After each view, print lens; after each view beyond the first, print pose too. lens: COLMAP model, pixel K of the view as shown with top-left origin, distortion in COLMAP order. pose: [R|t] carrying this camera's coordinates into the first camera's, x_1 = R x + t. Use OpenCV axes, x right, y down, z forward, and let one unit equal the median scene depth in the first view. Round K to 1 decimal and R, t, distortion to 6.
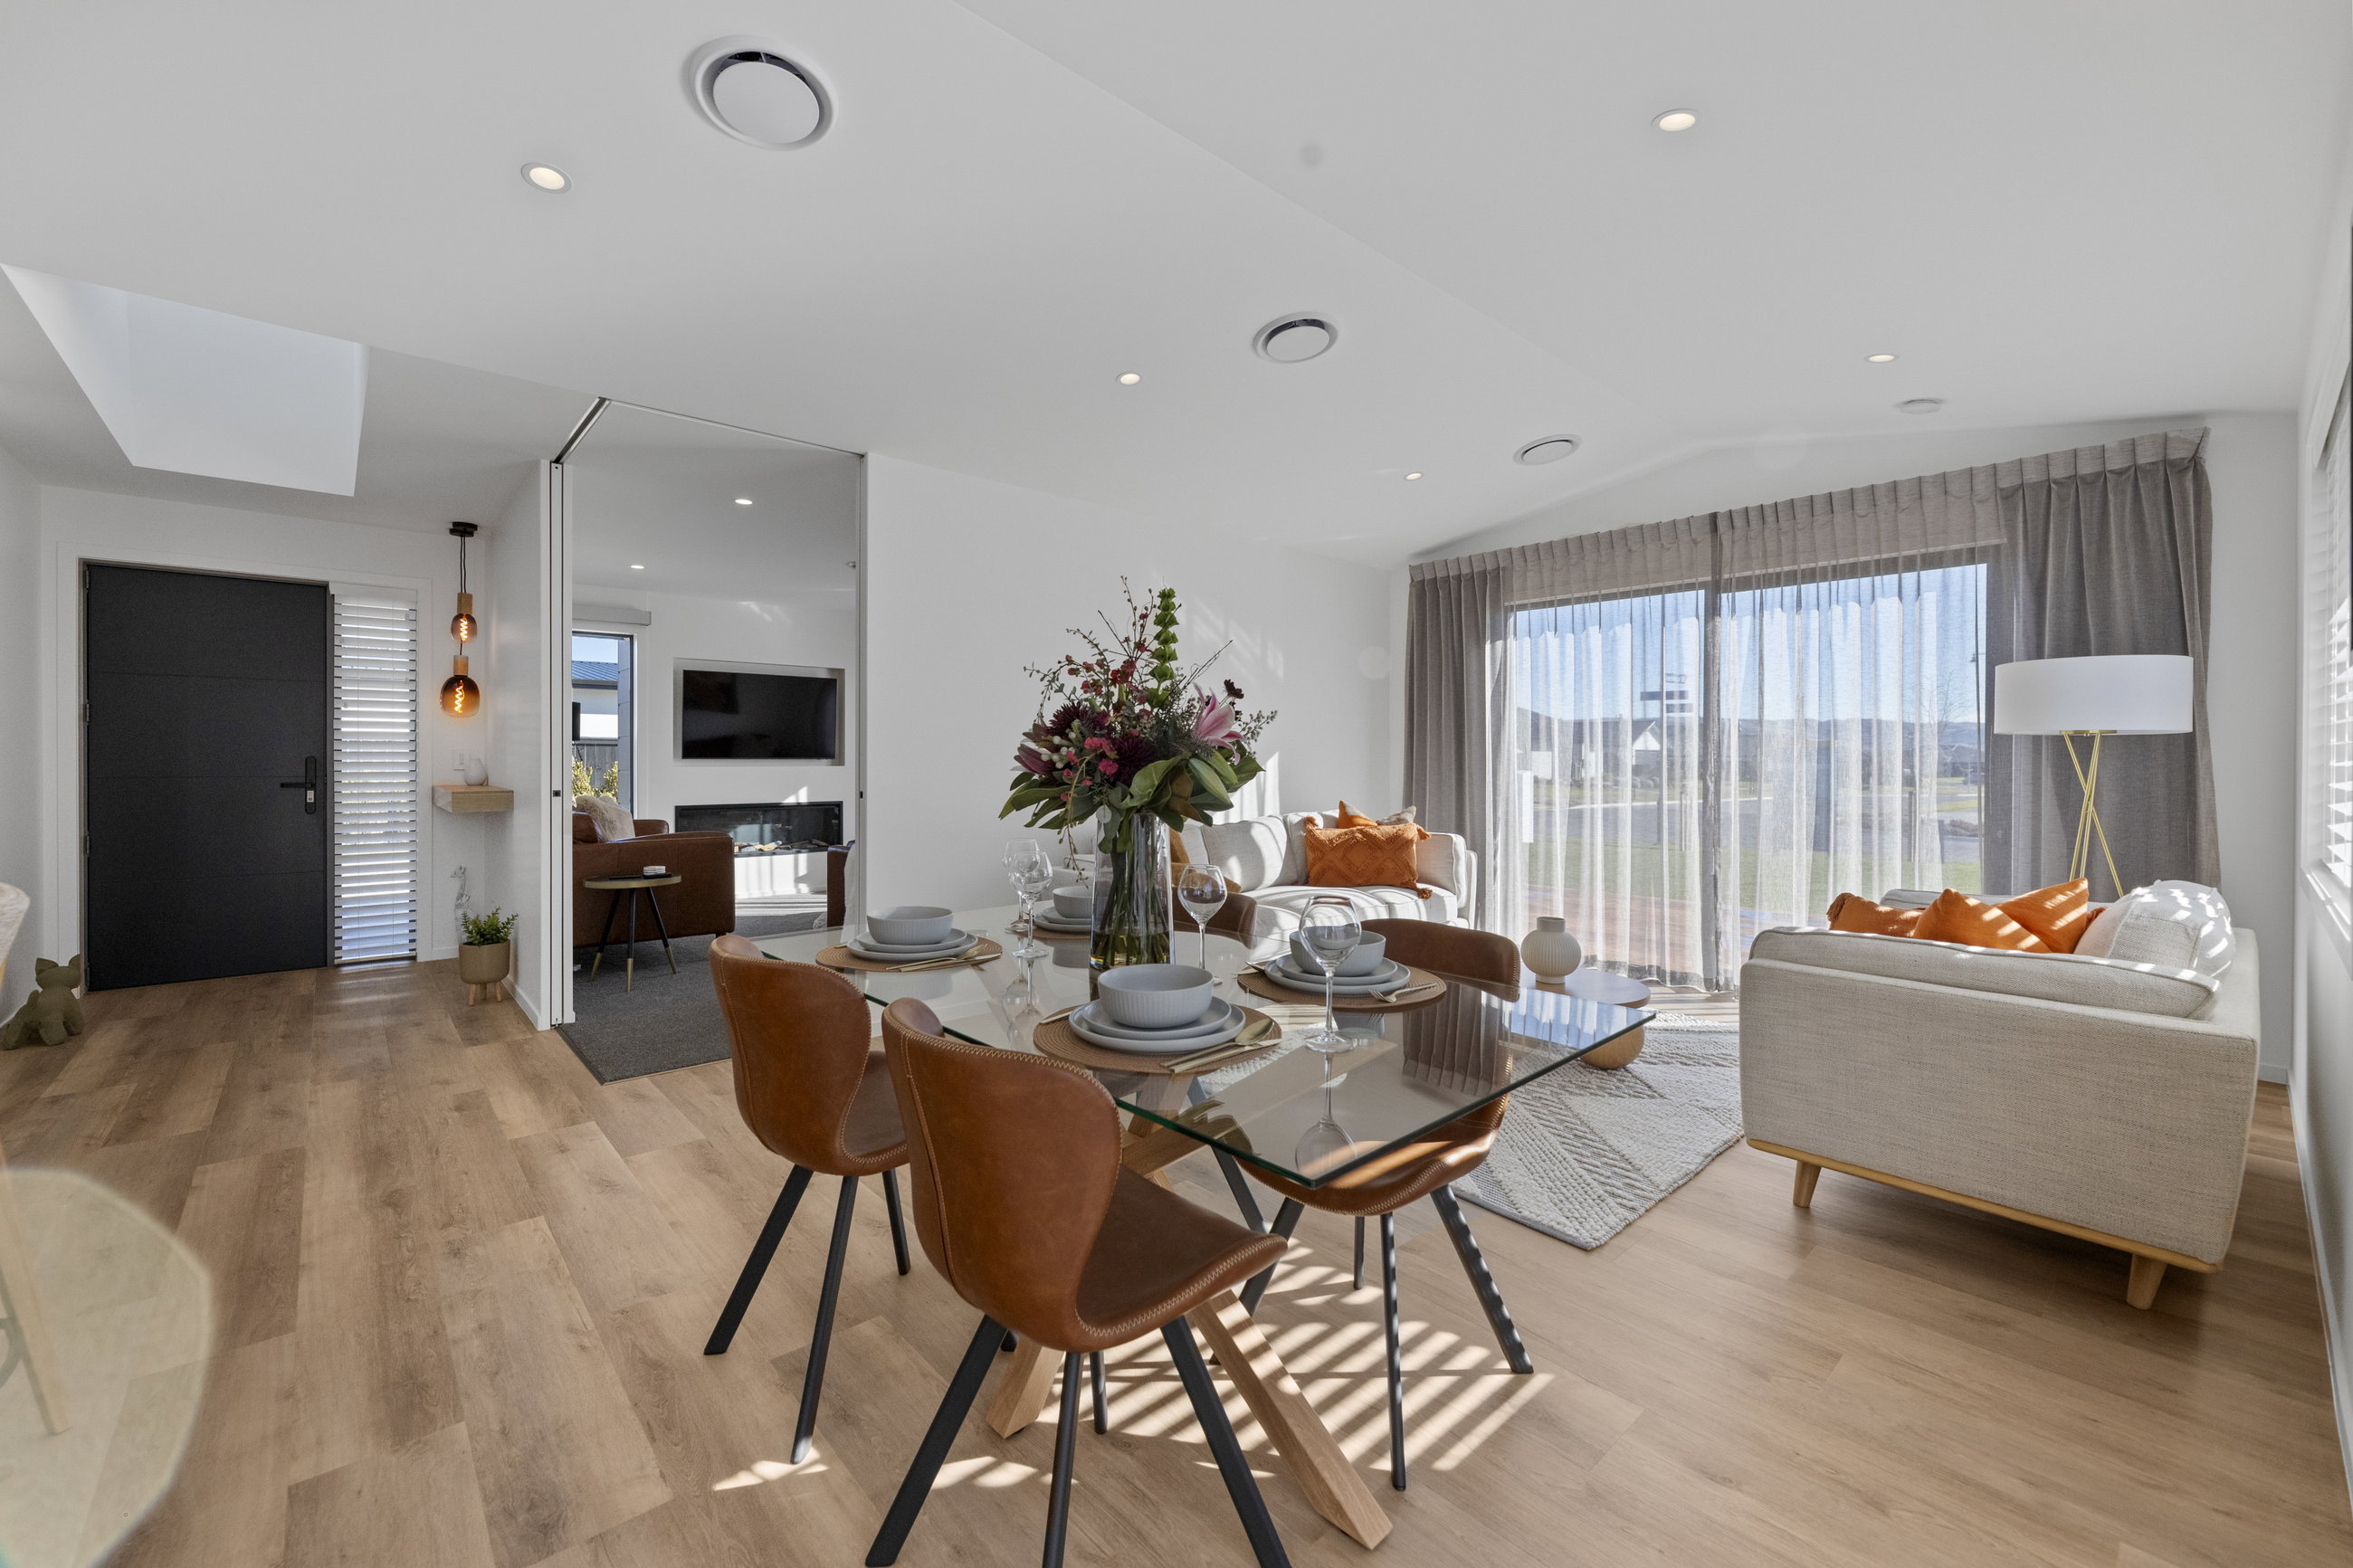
lens RADIAL K [[953.4, 0, 1185.4], [0, 953.4, 779.2], [0, 0, 1]] dist [0.000546, -0.000136]
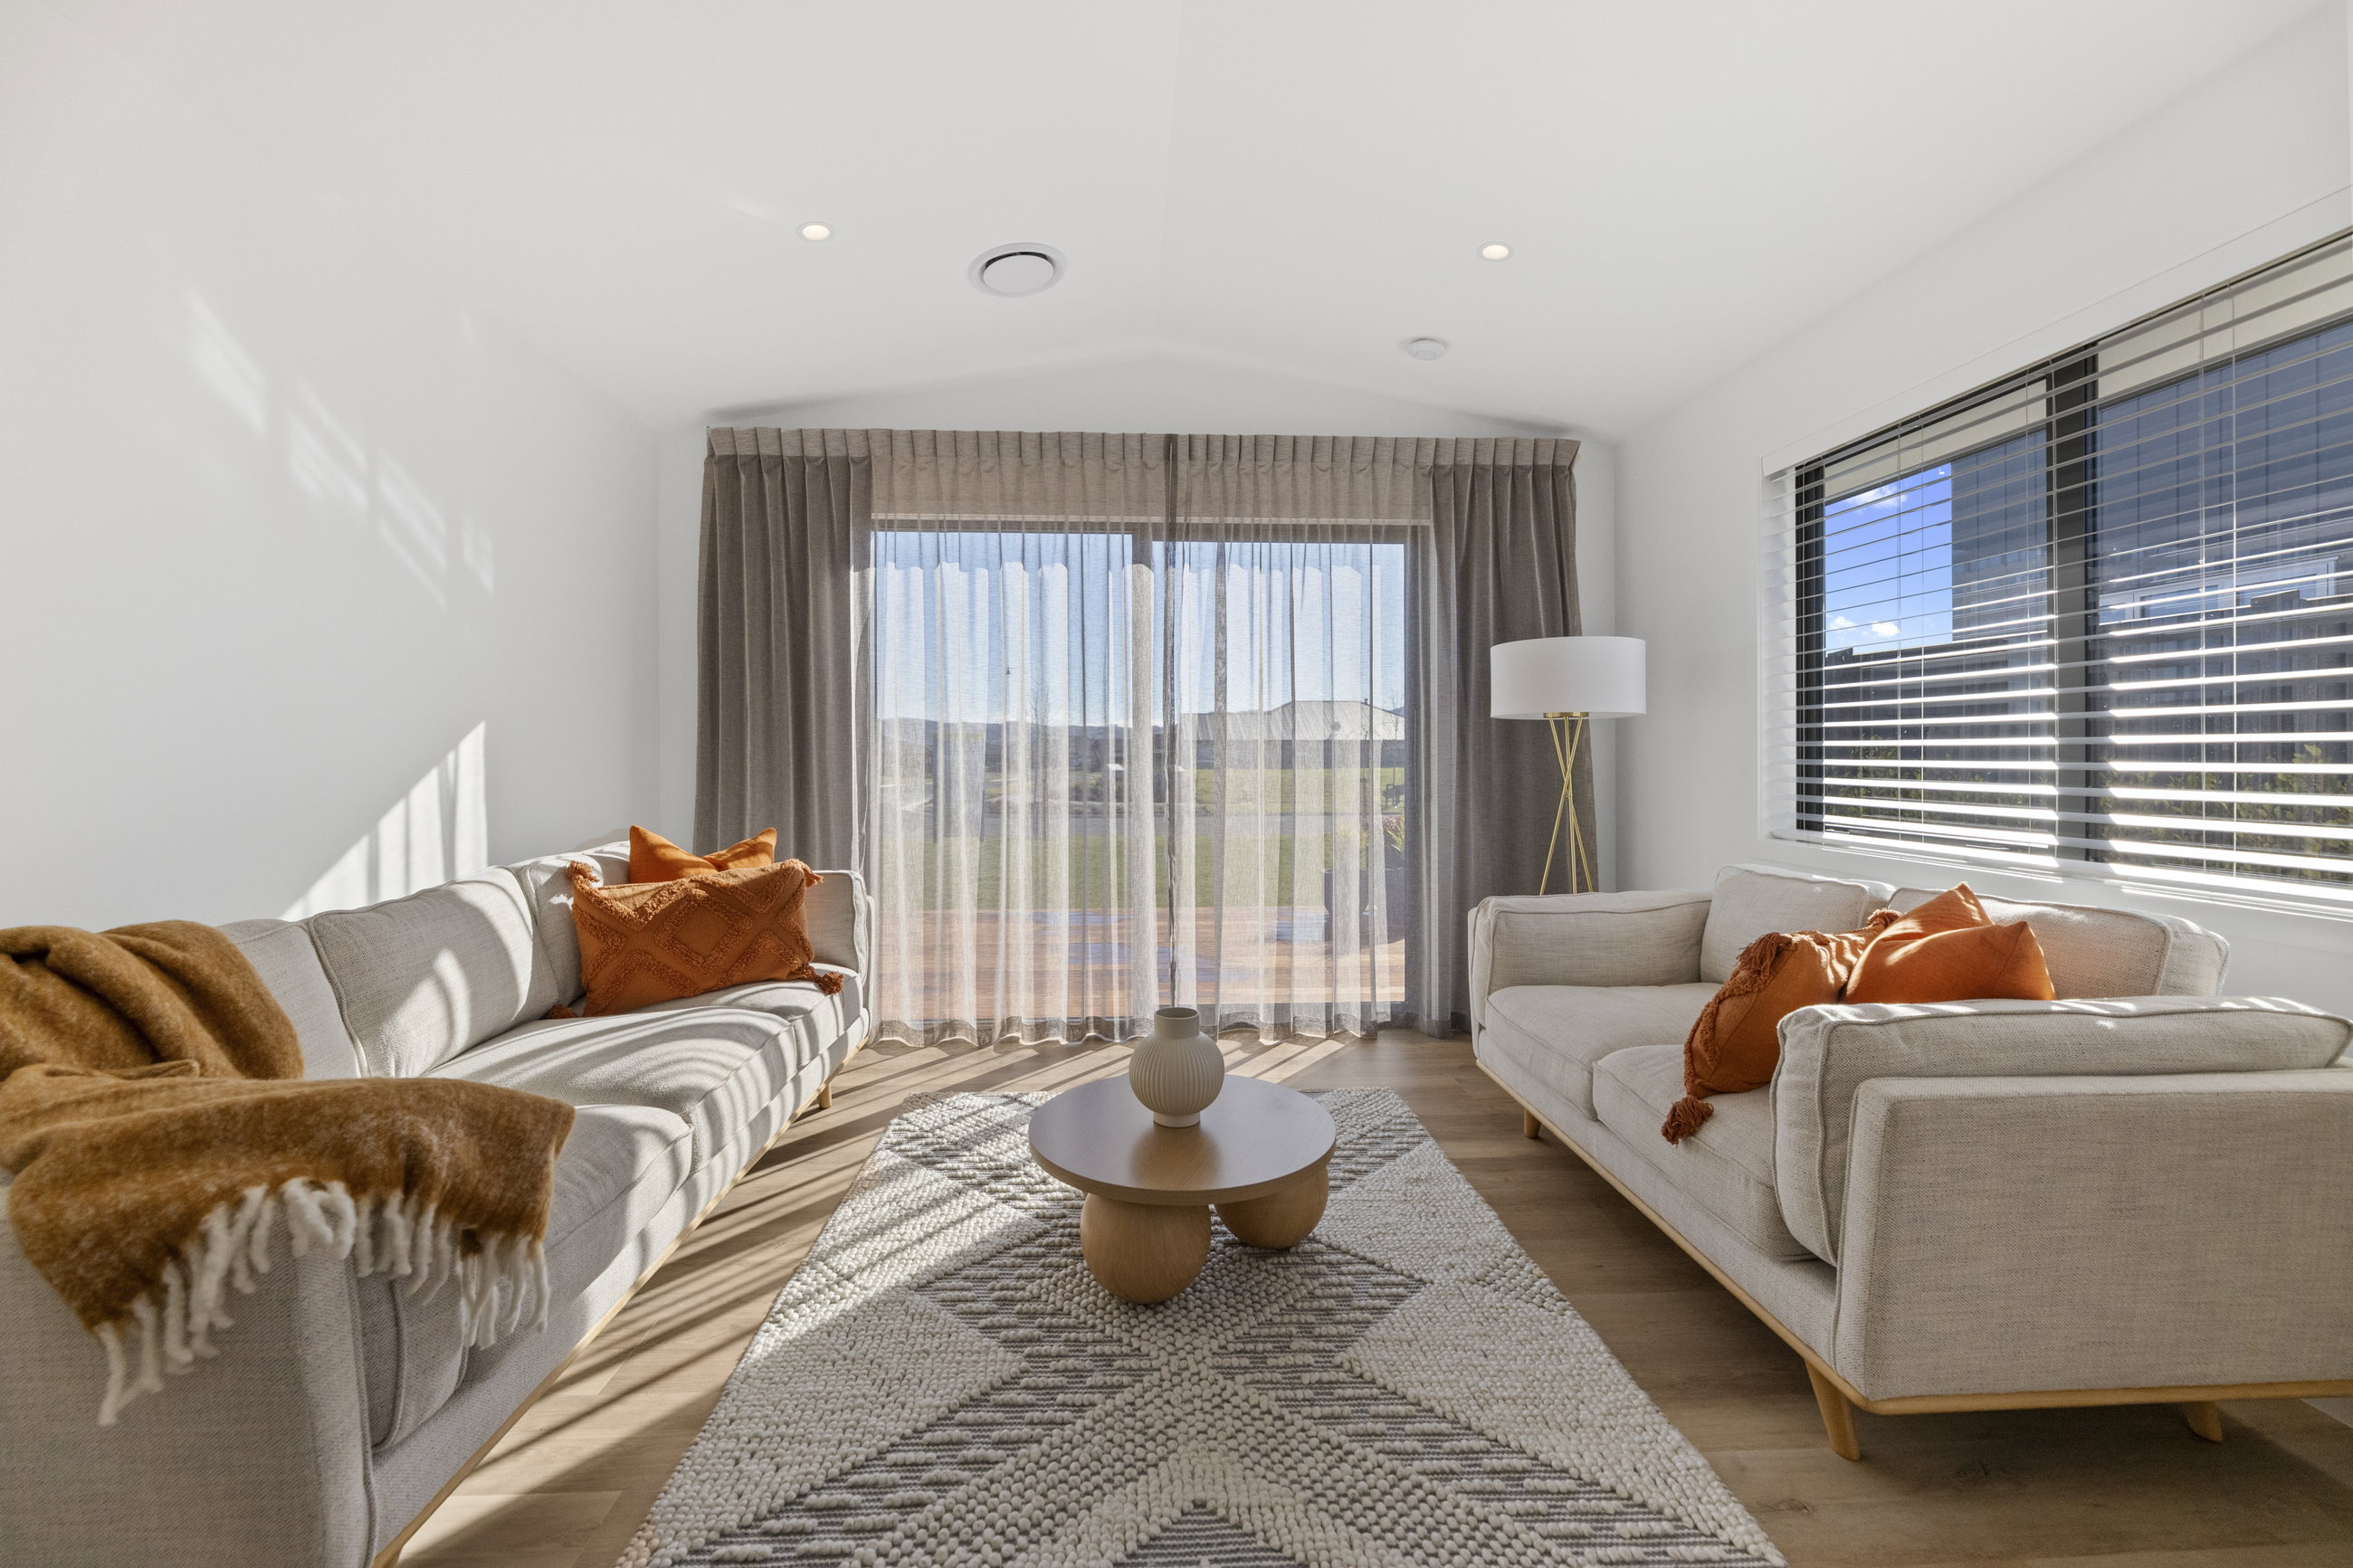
lens RADIAL K [[953.4, 0, 1165.3], [0, 953.4, 768.5], [0, 0, 1]] dist [0.000546, -0.000136]
pose [[0.641681, -0.024104, 0.766593, -0.058226], [0.018371, 0.999702, 0.016057, -0.014808], [-0.766752, 0.003779, 0.641932, 0.475362]]
